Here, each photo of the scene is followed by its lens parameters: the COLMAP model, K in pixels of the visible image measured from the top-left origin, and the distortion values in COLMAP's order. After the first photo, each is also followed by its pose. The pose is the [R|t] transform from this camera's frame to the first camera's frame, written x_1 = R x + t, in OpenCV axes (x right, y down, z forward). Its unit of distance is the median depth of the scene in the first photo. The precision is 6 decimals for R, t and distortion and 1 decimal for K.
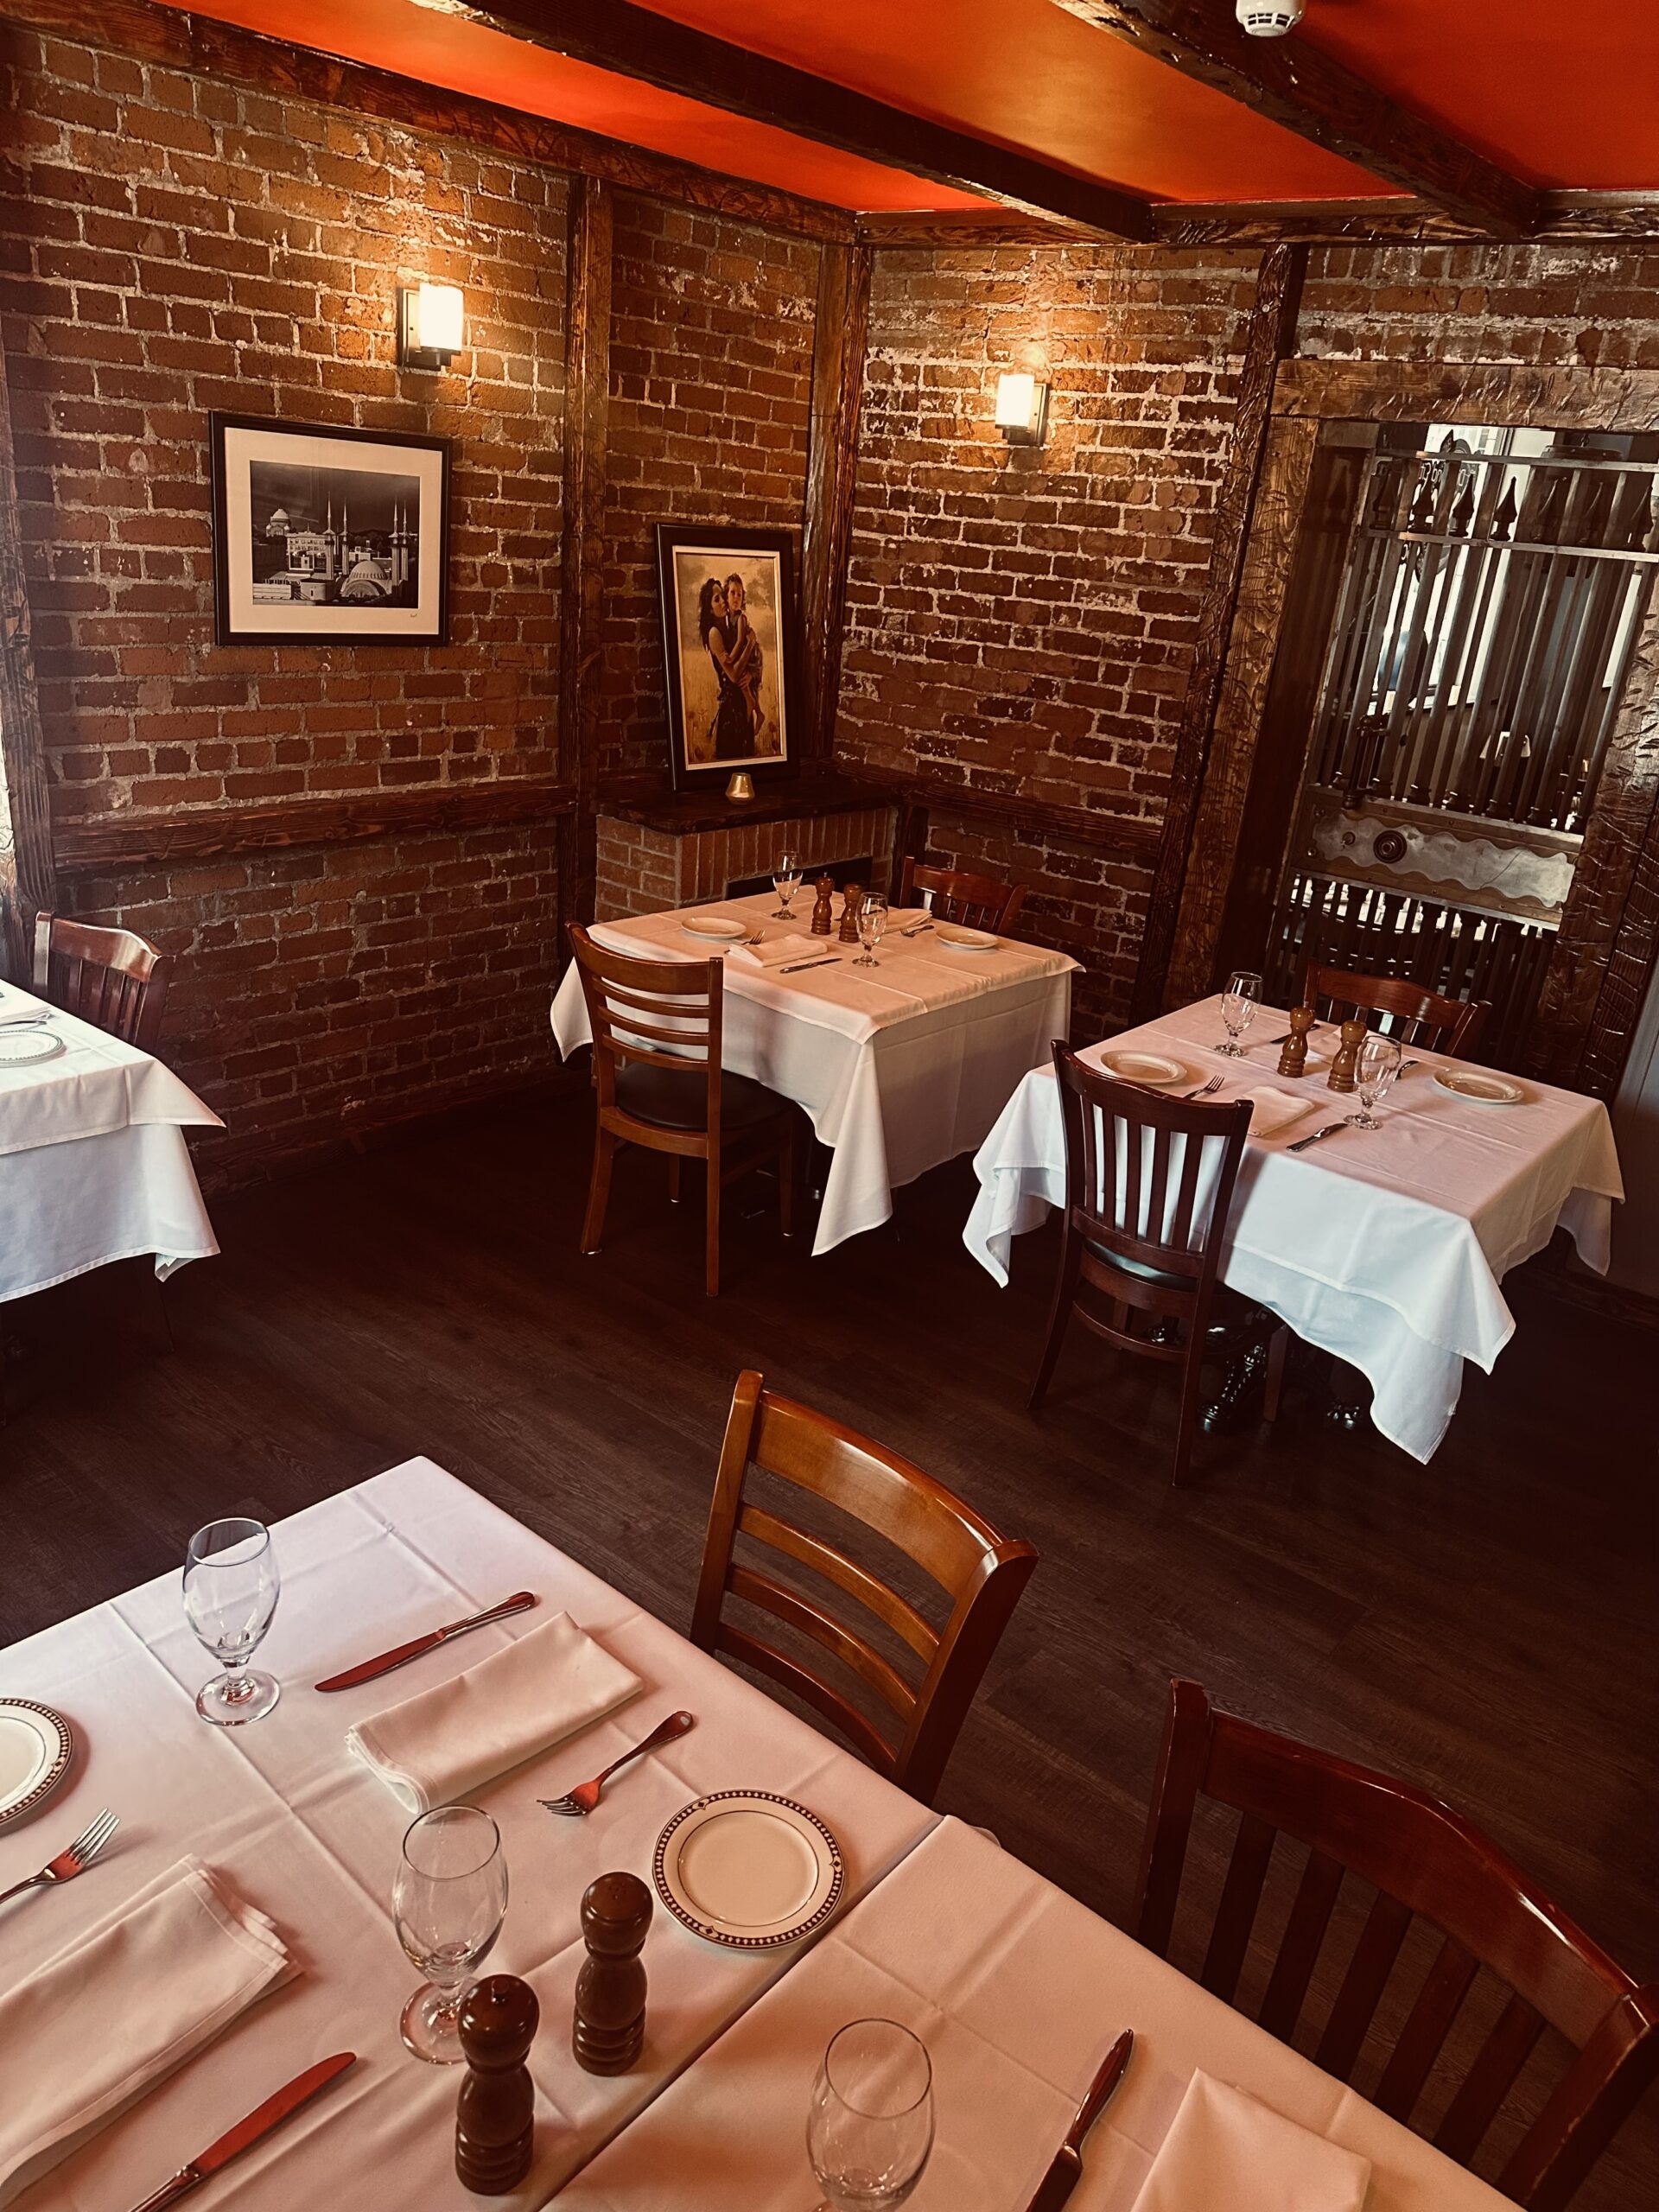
lens RADIAL K [[1570.3, 0, 824.9], [0, 1570.3, 1114.9], [0, 0, 1]] dist [0.038679, -0.016356]
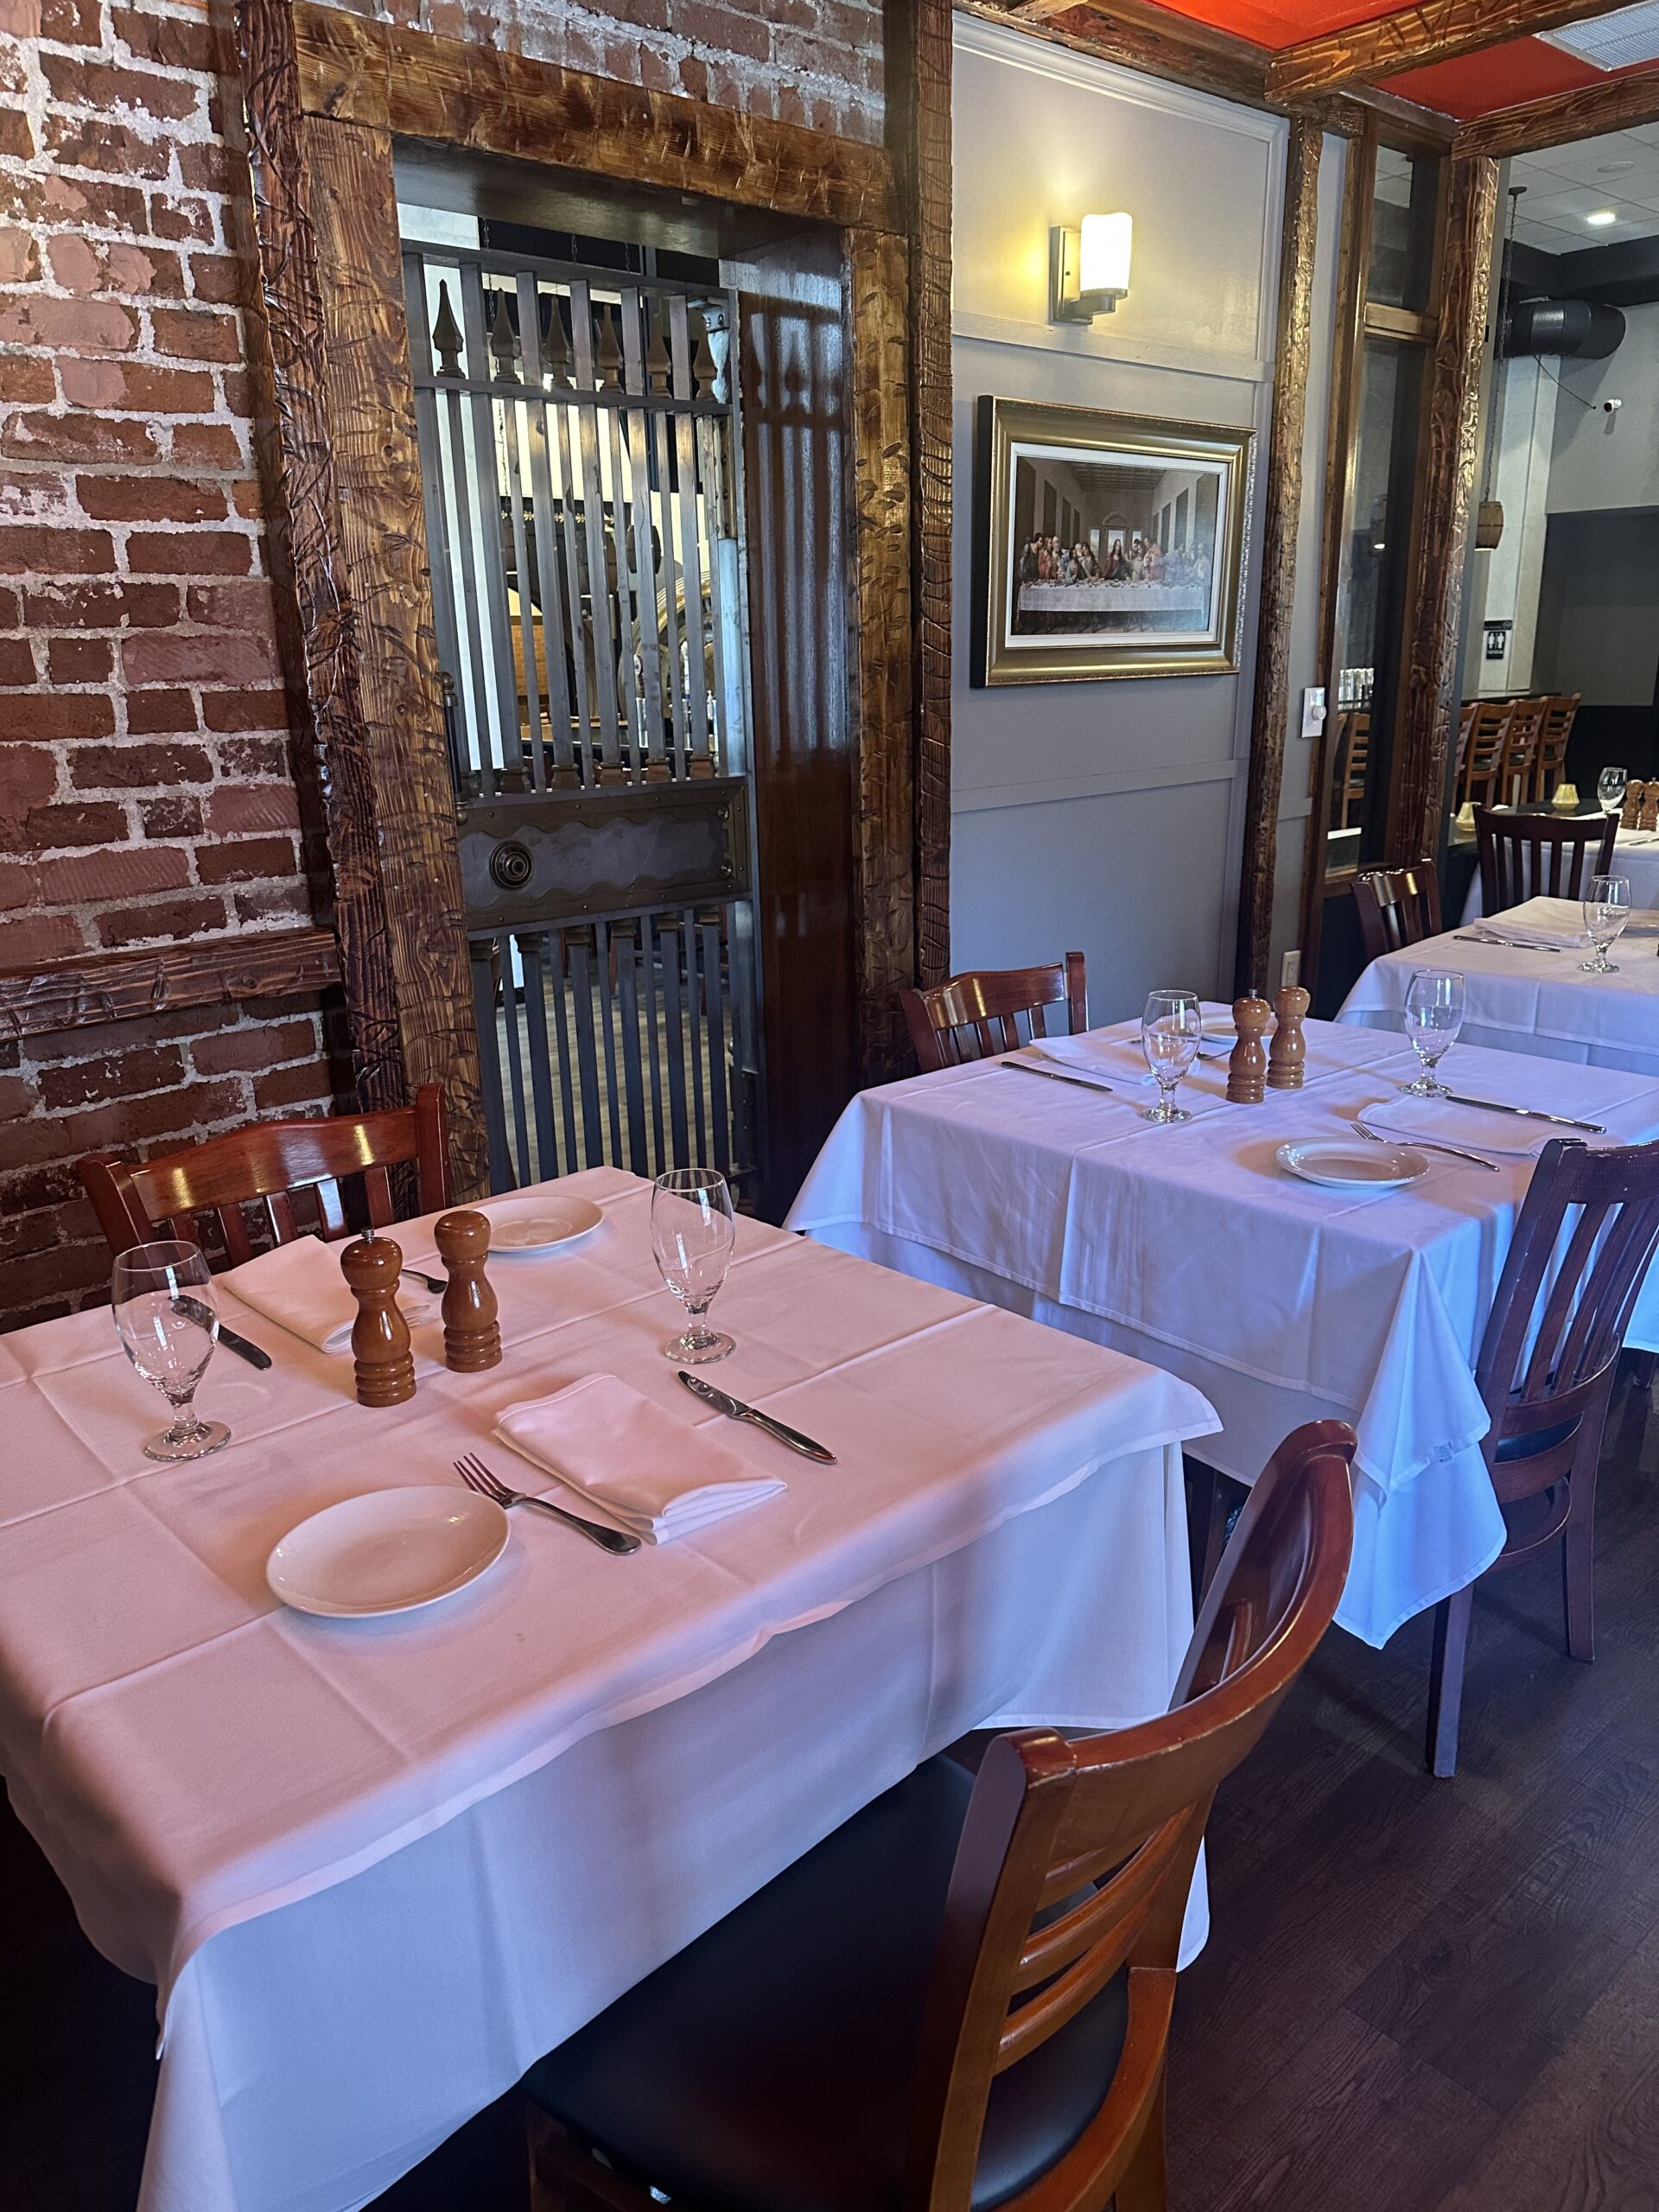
lens RADIAL K [[1570.3, 0, 824.8], [0, 1570.3, 1100.3], [0, 0, 1]] dist [0.038679, -0.016356]
pose [[0.165548, -0.365599, 0.915932, -0.264670], [0.399280, 0.874071, 0.276723, -0.214002], [-0.901759, 0.319902, 0.290677, 0.729227]]
